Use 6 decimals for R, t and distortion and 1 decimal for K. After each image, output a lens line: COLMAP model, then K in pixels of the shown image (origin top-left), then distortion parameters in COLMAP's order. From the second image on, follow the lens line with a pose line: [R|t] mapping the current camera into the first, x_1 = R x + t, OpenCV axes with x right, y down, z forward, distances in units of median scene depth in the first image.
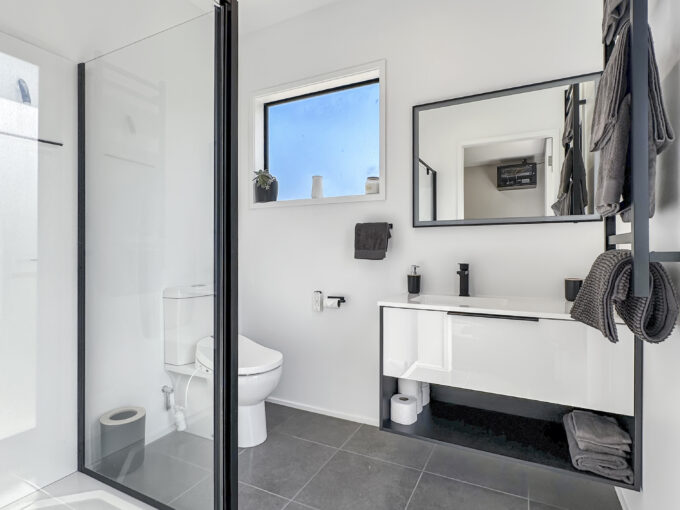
lens RADIAL K [[379.4, 0, 340.0], [0, 379.4, 255.0], [0, 0, 1]] dist [0.001908, 0.000146]
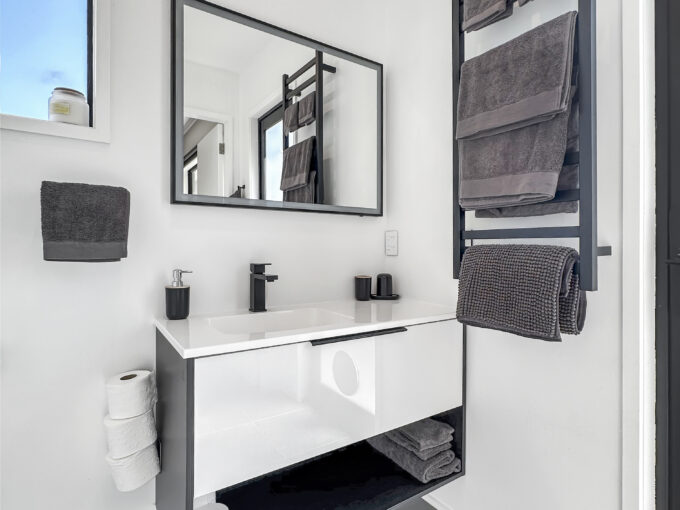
lens RADIAL K [[379.4, 0, 340.0], [0, 379.4, 255.0], [0, 0, 1]] dist [0.001908, 0.000146]
pose [[0.477849, -0.012611, 0.878351, -0.187326], [0.004451, 0.999919, 0.011935, -0.001130], [-0.878431, -0.001794, 0.477867, 0.506867]]
